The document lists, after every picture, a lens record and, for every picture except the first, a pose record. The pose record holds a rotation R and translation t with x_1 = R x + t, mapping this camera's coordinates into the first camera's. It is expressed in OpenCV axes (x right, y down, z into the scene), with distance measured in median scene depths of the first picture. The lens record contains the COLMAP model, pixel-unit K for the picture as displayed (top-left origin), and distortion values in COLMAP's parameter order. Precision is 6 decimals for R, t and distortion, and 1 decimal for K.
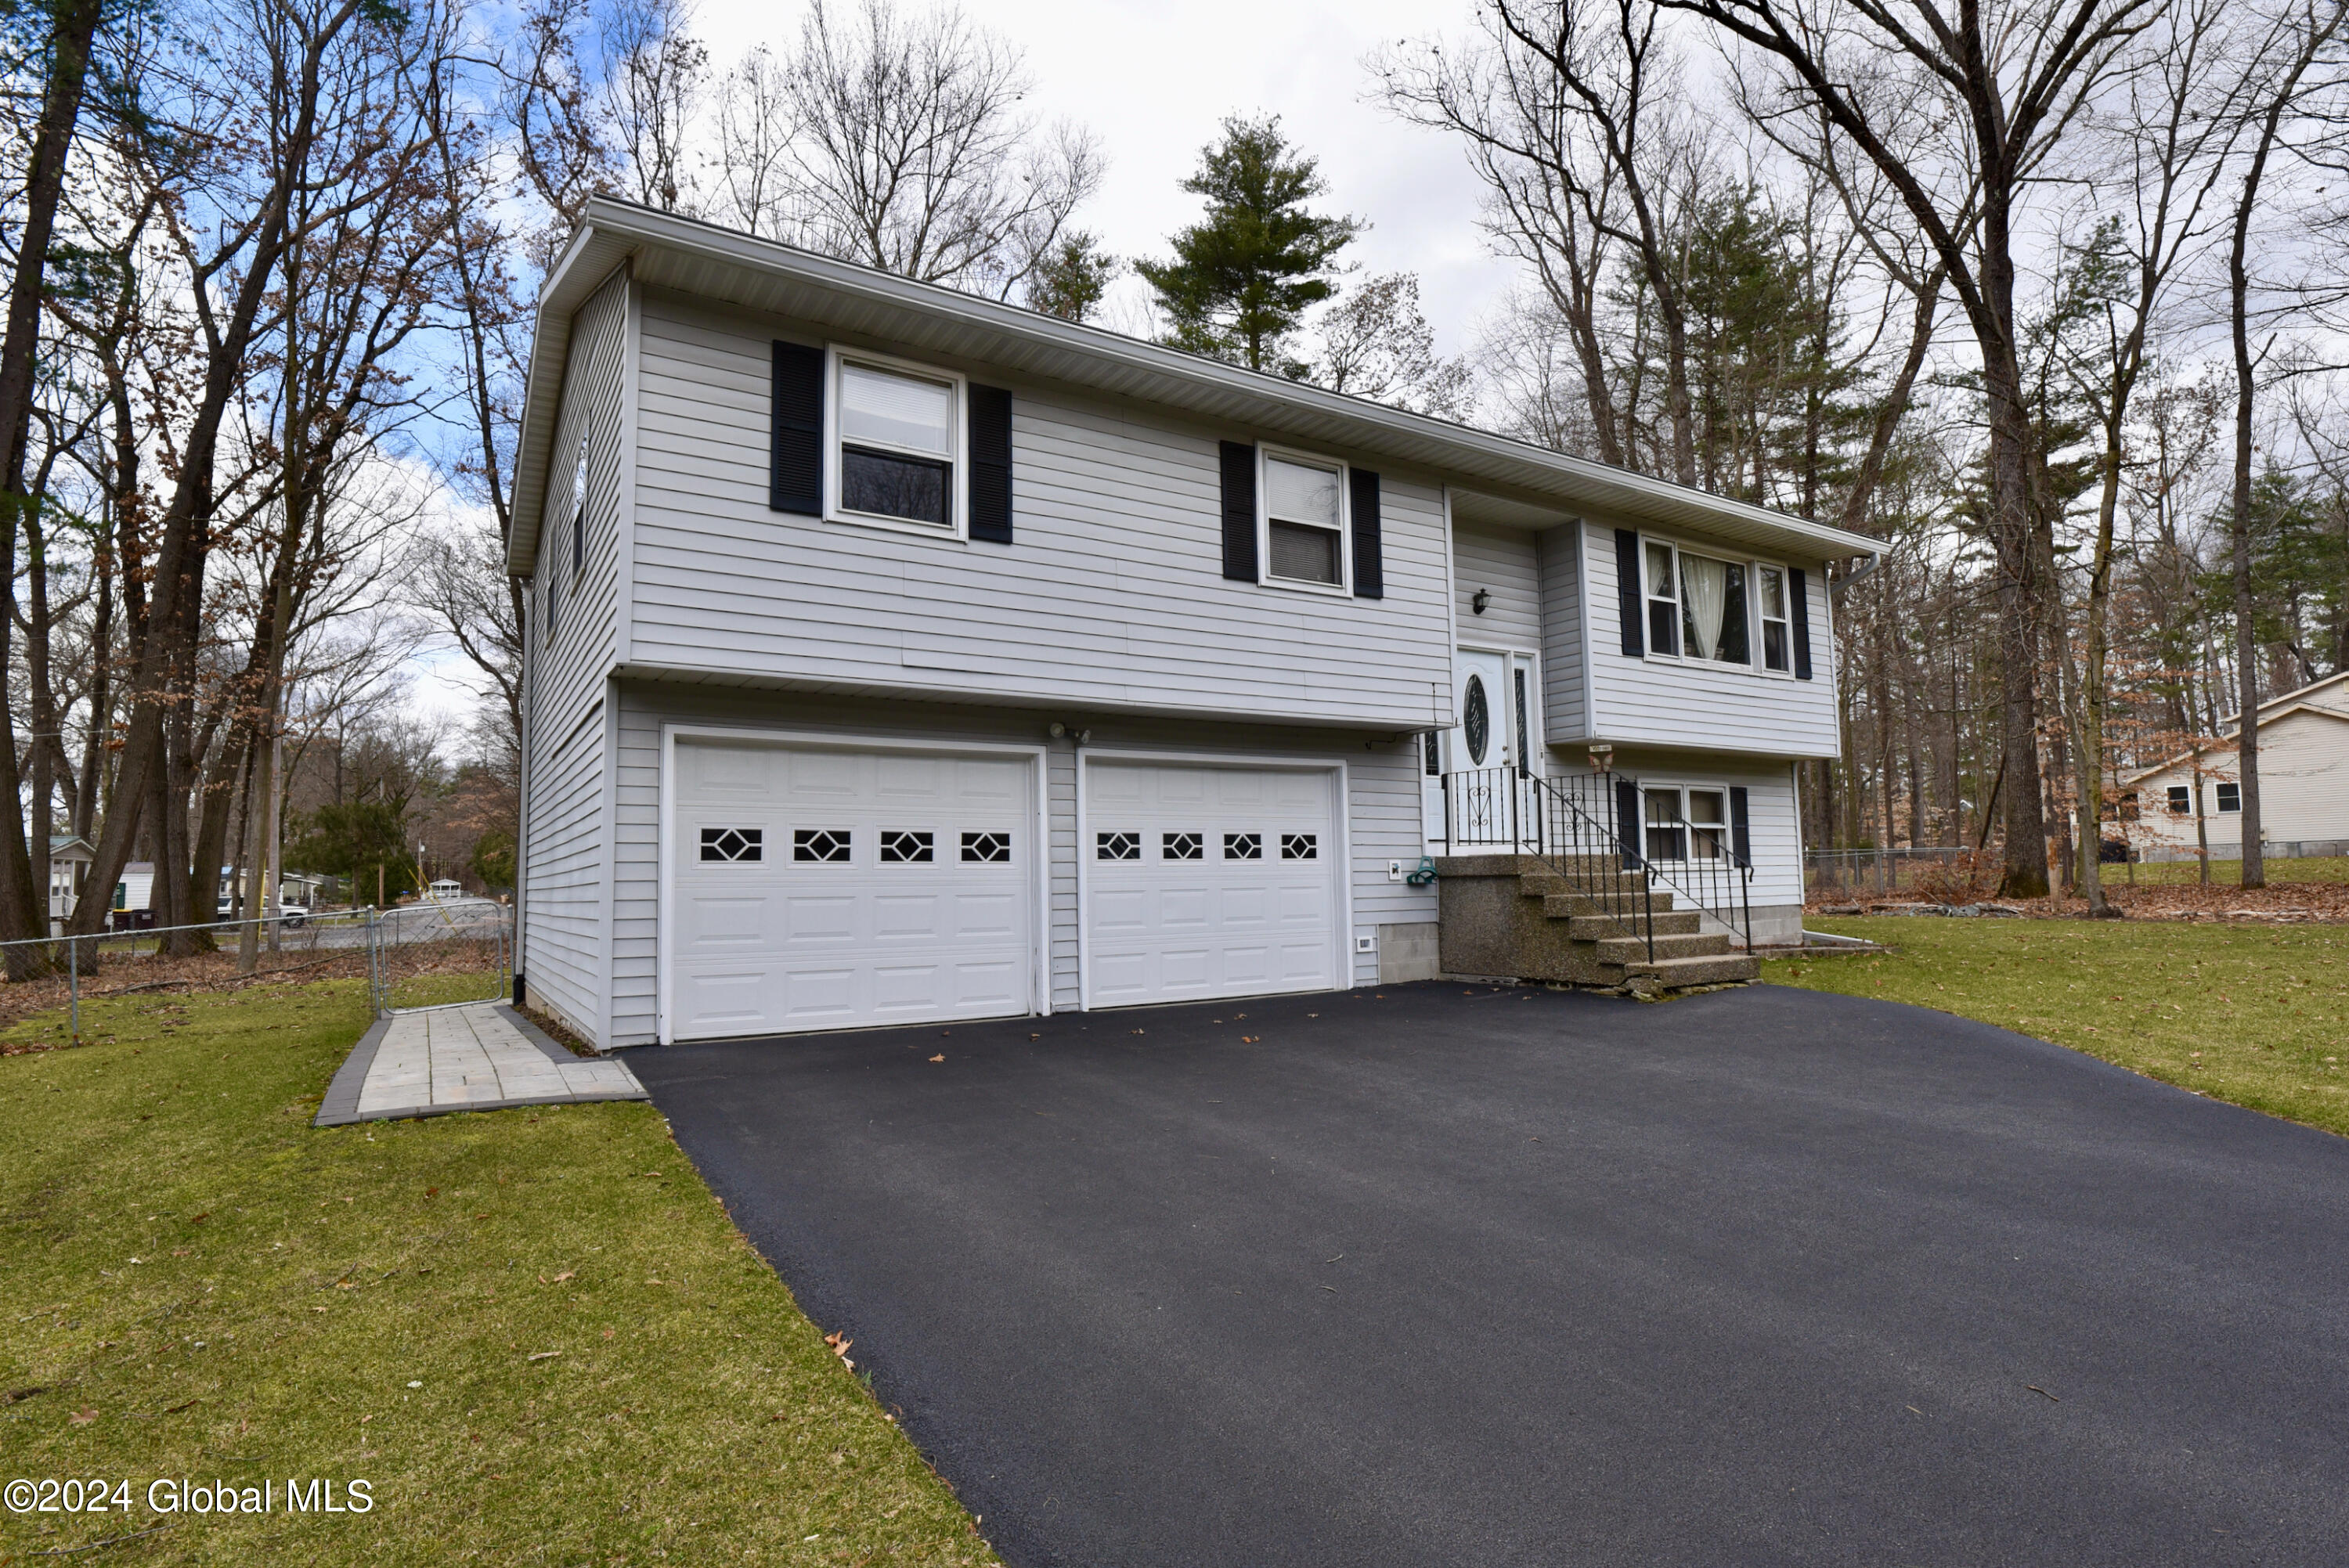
lens RADIAL K [[1172.8, 0, 1173.8], [0, 1172.8, 785.2], [0, 0, 1]] dist [-0.003943, -0.000132]
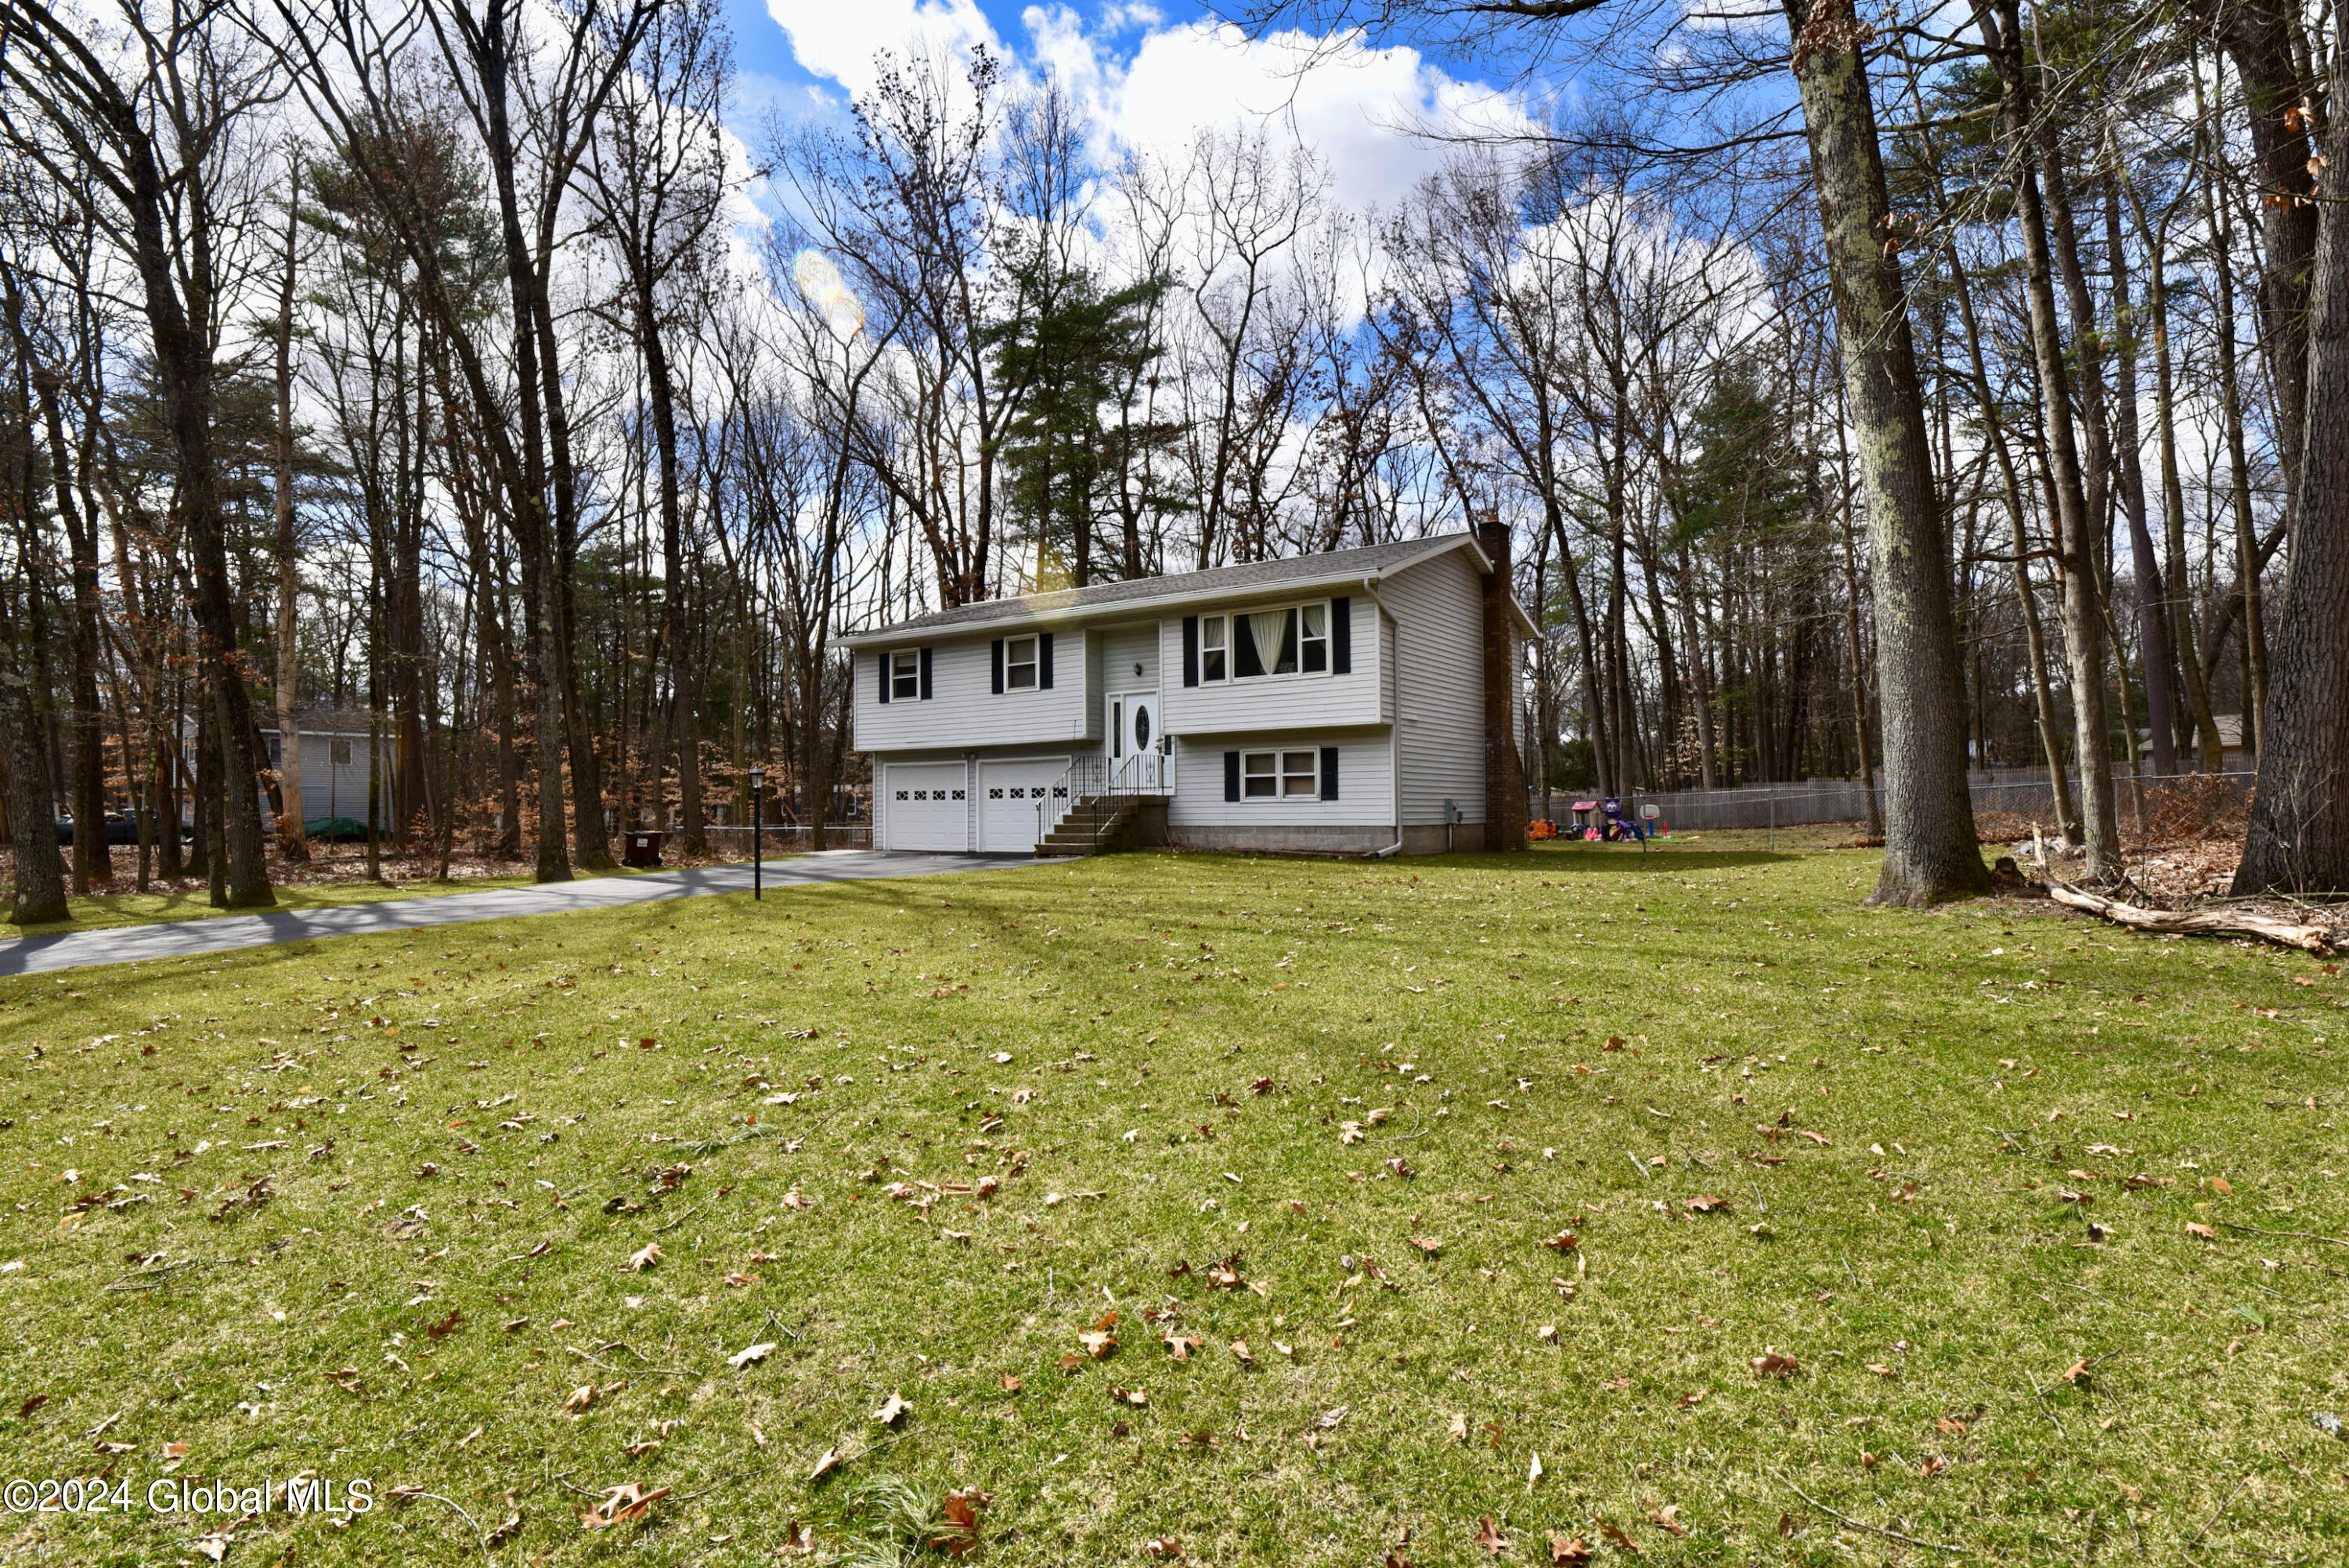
lens RADIAL K [[1172.8, 0, 1174.7], [0, 1172.8, 789.6], [0, 0, 1]] dist [-0.003943, -0.000132]
pose [[0.384875, -0.007610, -0.922937, 2.126009], [0.068304, 0.997459, 0.020259, 0.012098], [0.920438, -0.070837, 0.384417, 0.268330]]
